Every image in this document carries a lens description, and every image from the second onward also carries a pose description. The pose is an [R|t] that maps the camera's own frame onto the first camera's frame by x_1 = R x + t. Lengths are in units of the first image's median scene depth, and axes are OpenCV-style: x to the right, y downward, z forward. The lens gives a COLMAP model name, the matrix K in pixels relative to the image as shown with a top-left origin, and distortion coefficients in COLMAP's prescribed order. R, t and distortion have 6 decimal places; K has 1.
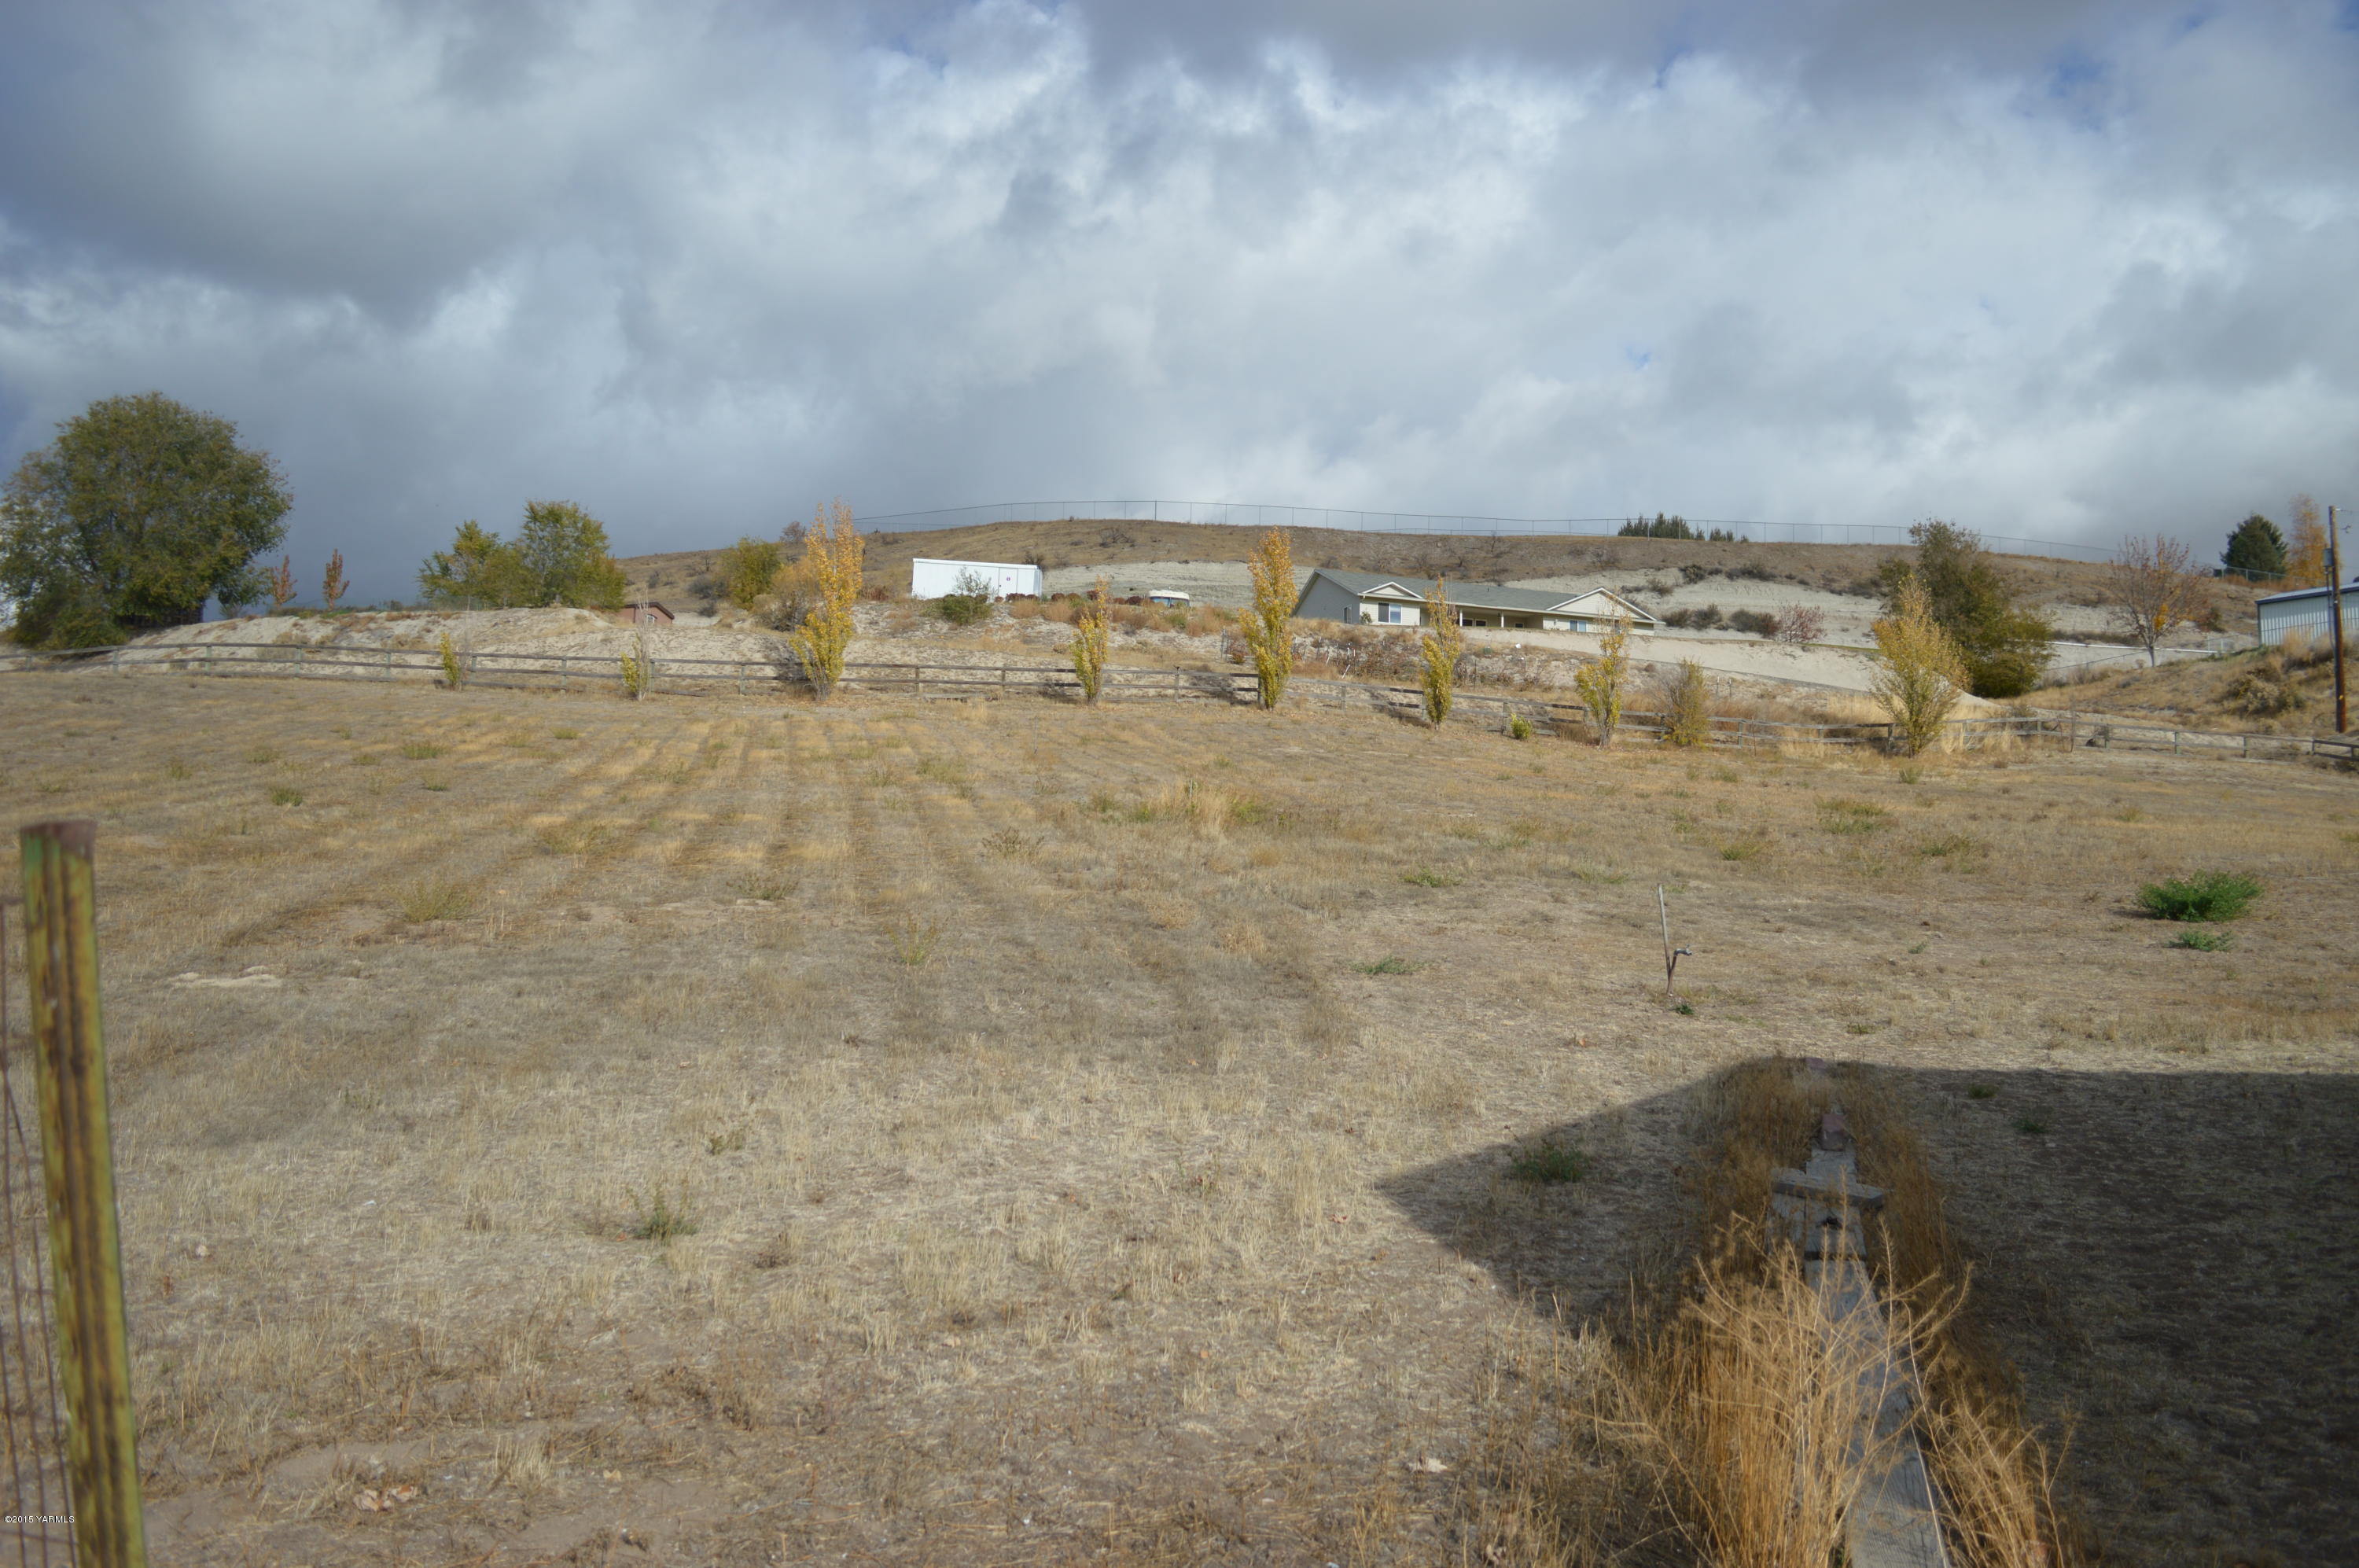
lens RADIAL K [[1885.4, 0, 1195.2], [0, 1885.4, 793.1], [0, 0, 1]] dist [-0.084879, 0.021602]
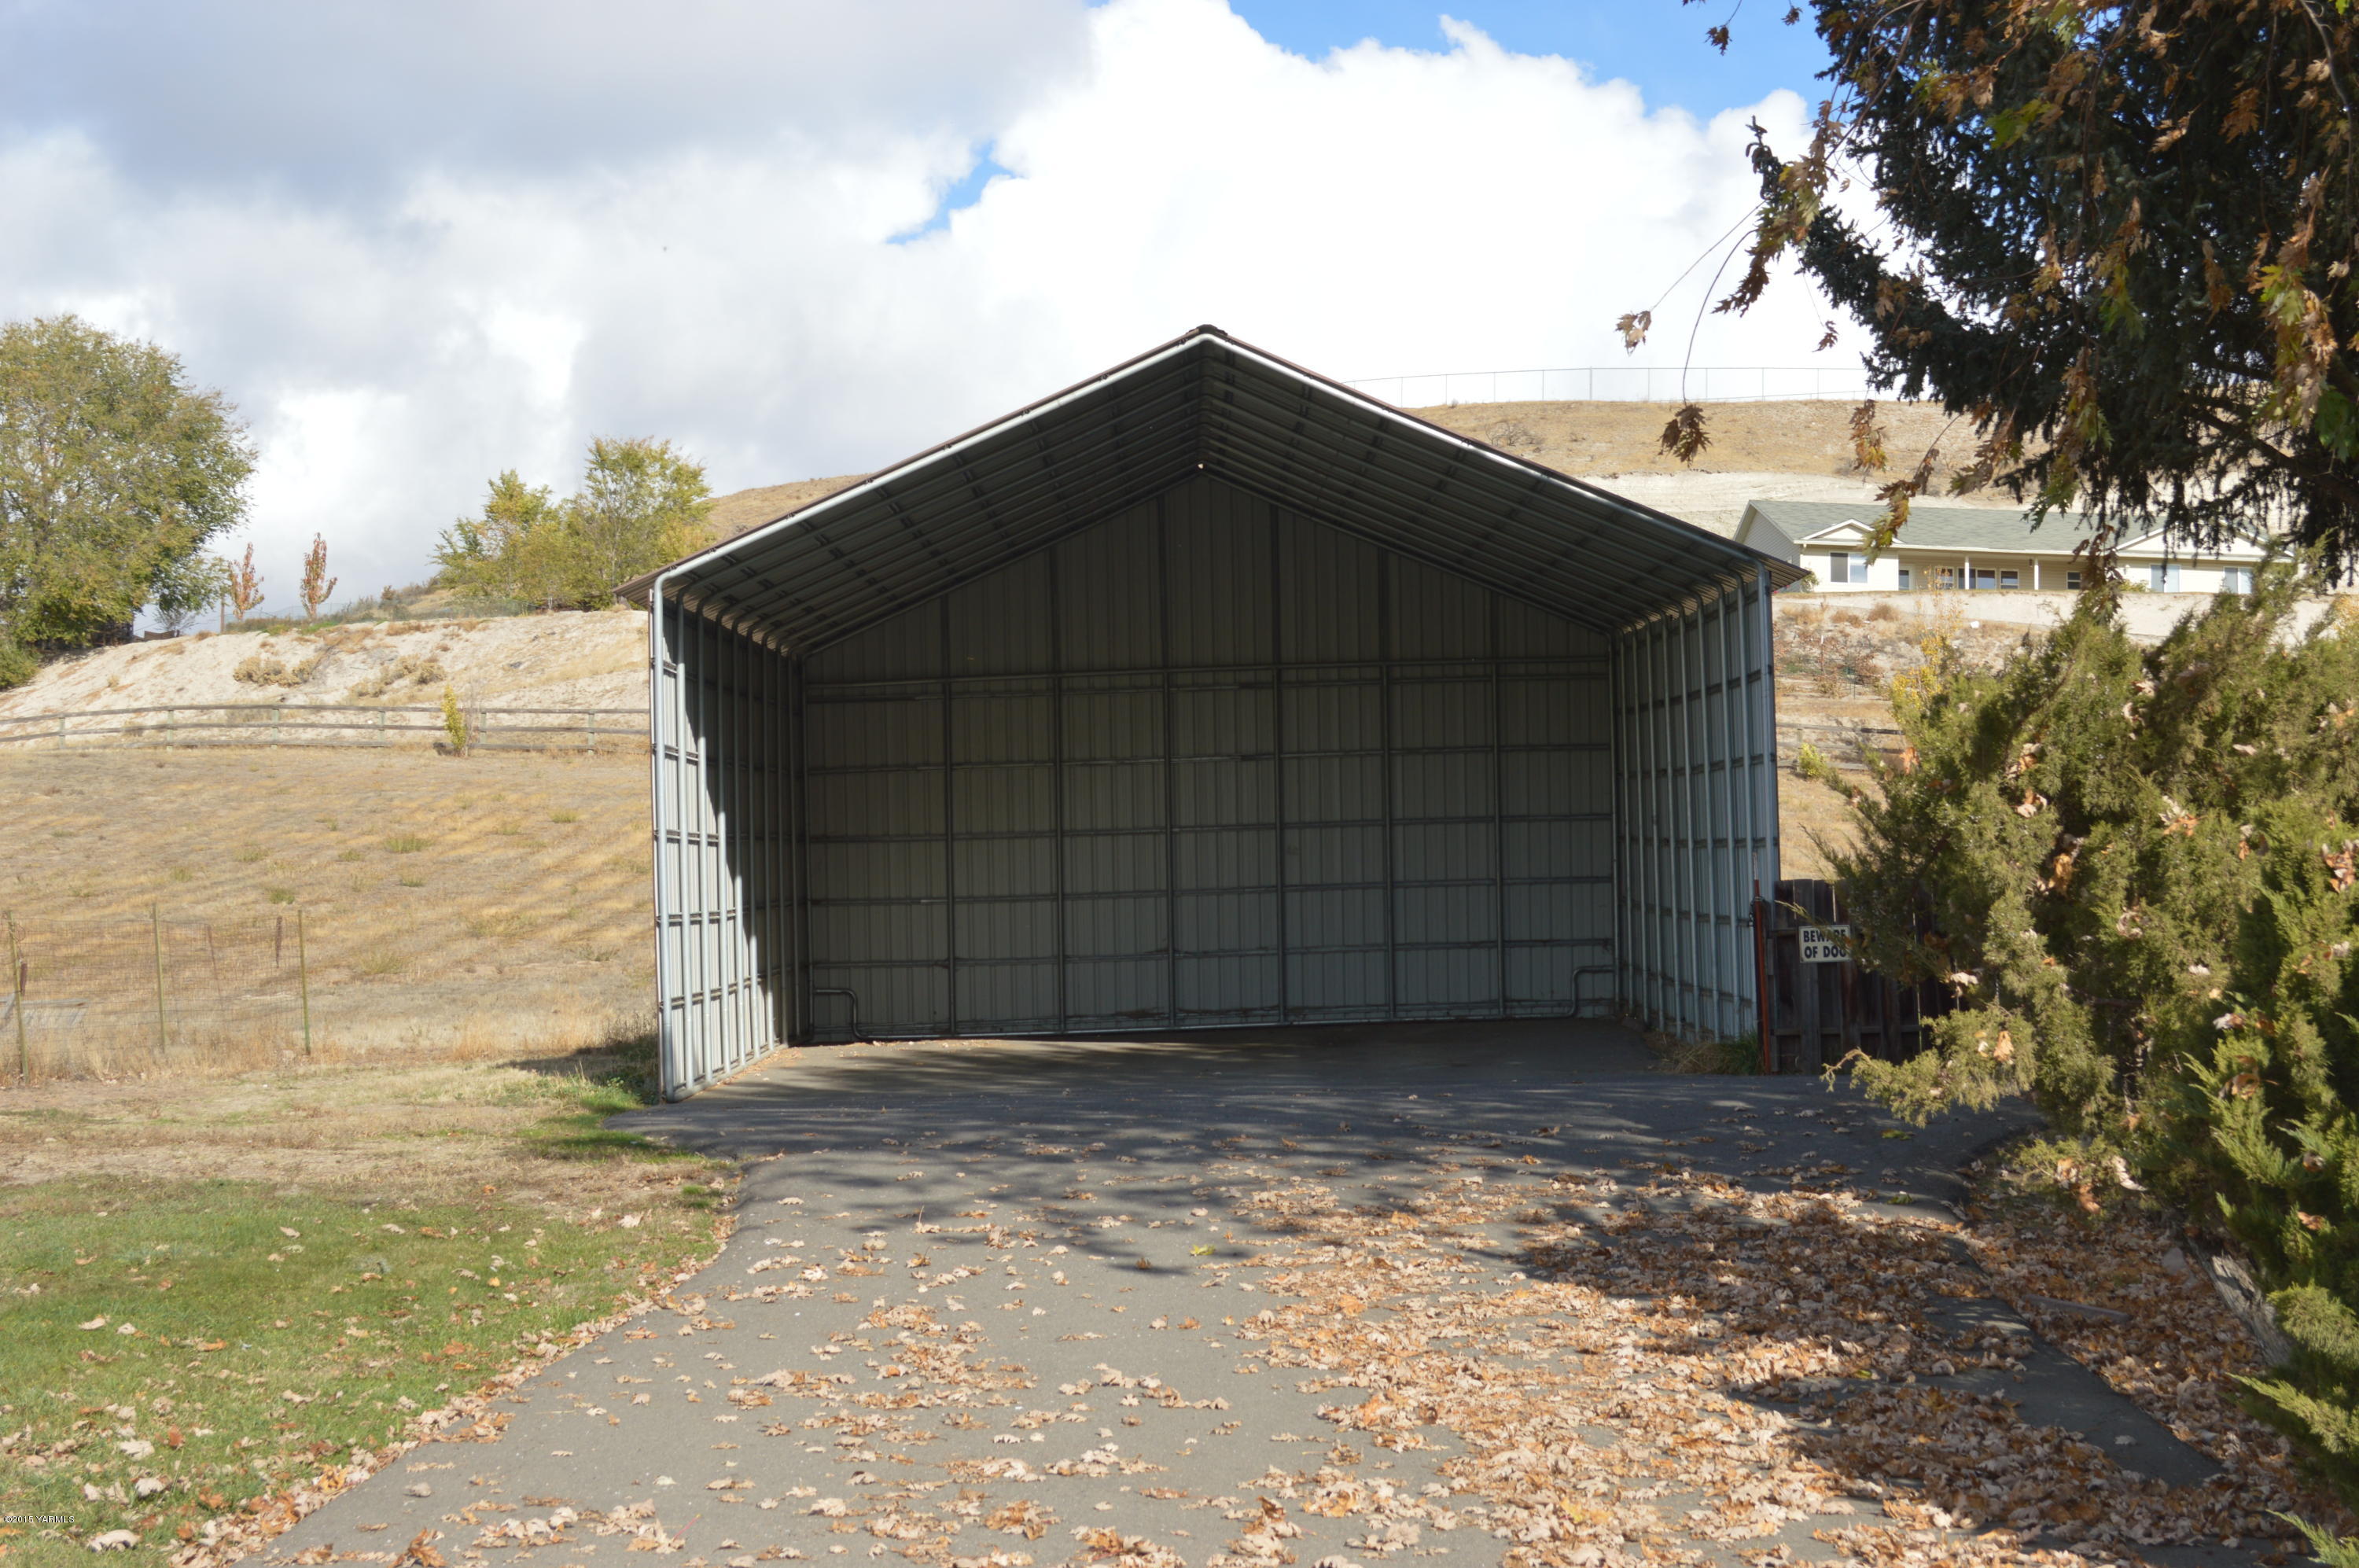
lens RADIAL K [[3738.1, 0, 1183.2], [0, 3738.1, 620.3], [0, 0, 1]] dist [0.007973, -0.019308]
pose [[0.978116, -0.036016, -0.204918, 0.227592], [0.023751, 0.997793, -0.062002, -0.004834], [0.206699, 0.055779, 0.976813, -0.491069]]
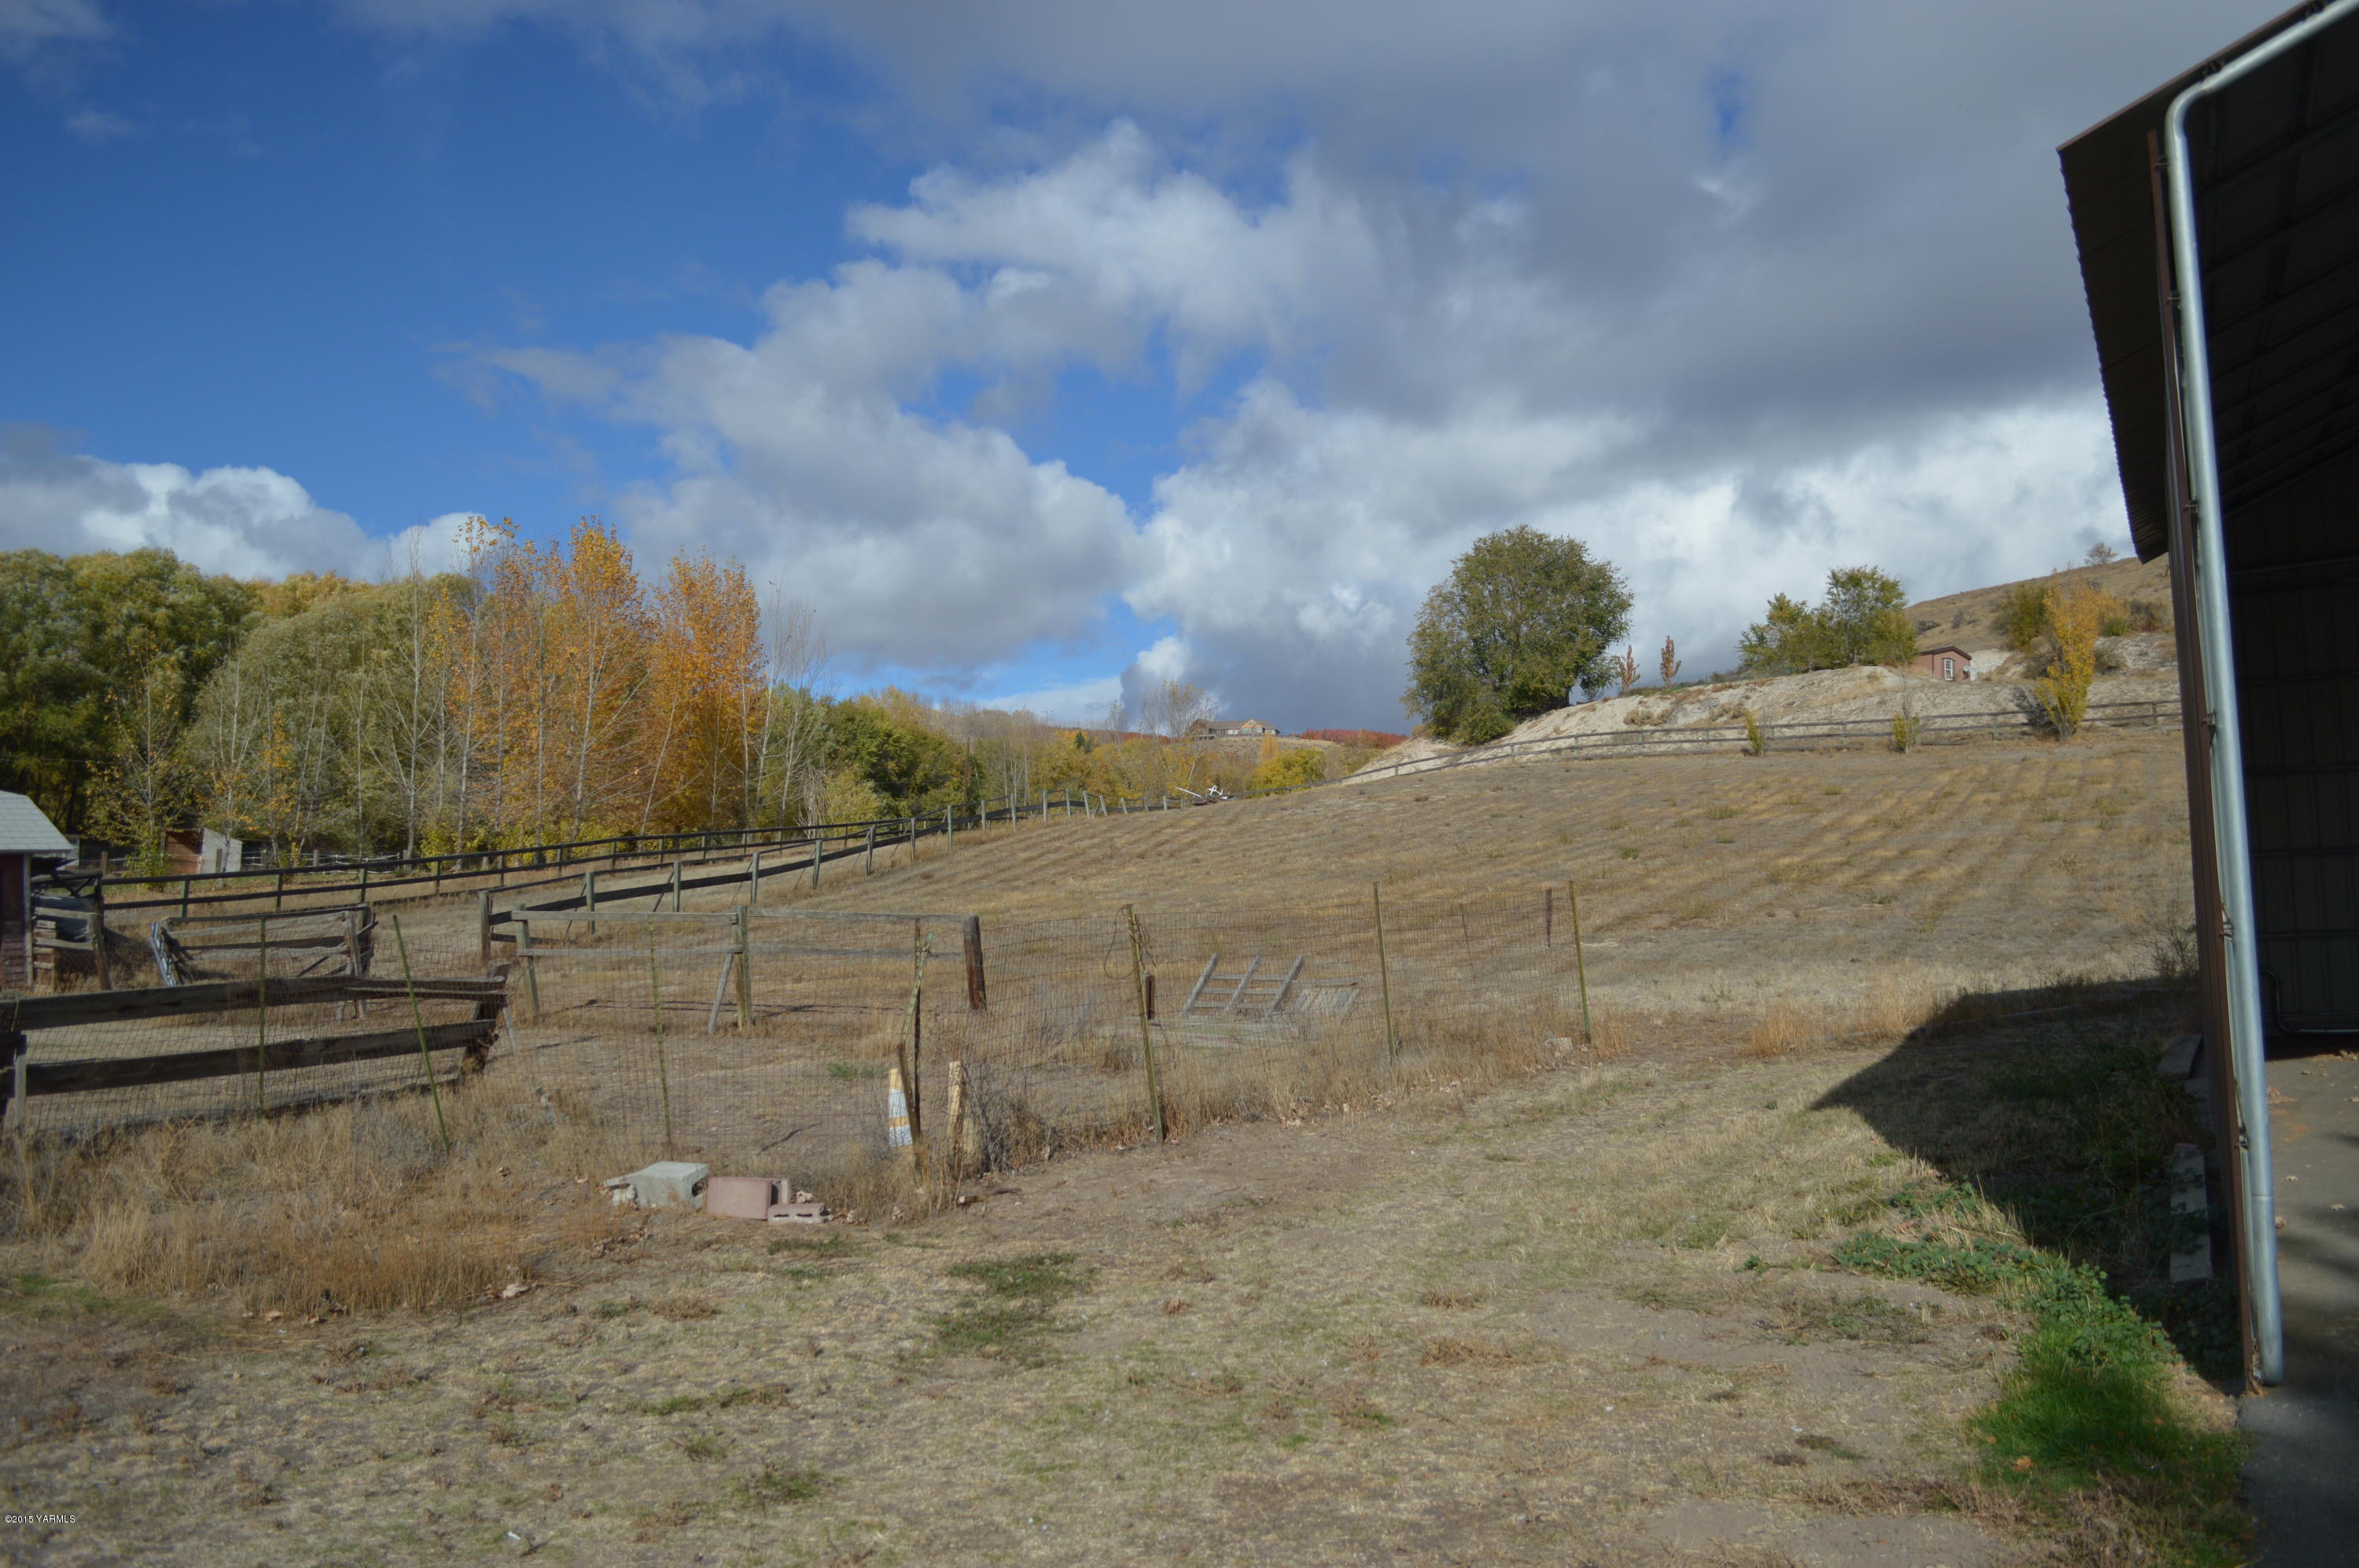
lens RADIAL K [[1885.4, 0, 1195.2], [0, 1885.4, 793.1], [0, 0, 1]] dist [-0.084879, 0.021602]
pose [[0.766608, -0.065639, -0.638751, 0.106128], [0.055079, 0.997817, -0.036433, -0.004761], [0.639748, -0.007252, 0.768550, -0.197757]]
